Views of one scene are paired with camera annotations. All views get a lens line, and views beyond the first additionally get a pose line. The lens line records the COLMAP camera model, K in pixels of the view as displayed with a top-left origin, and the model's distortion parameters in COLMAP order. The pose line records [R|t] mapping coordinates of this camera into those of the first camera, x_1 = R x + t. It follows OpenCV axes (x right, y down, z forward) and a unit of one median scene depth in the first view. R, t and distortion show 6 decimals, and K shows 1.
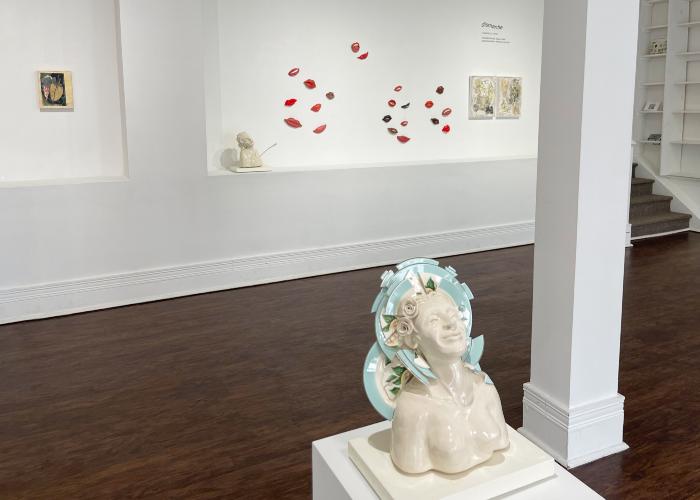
lens RADIAL K [[537.3, 0, 353.2], [0, 537.3, 175.4], [0, 0, 1]] dist [0.050097, -0.002467]
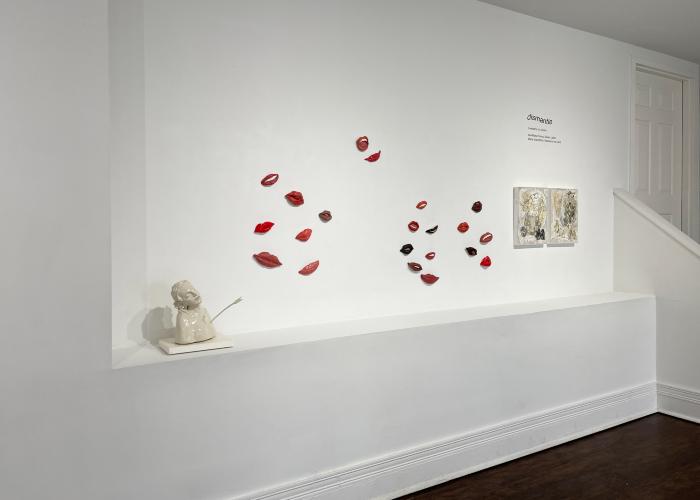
lens RADIAL K [[527.6, 0, 351.6], [0, 527.6, 232.5], [0, 0, 1]] dist [0.063086, -0.071928]
pose [[0.996175, 0.000658, 0.087383, -0.060311], [0.007174, 0.995980, -0.089283, -0.065608], [-0.087091, 0.089569, 0.992166, 0.337886]]
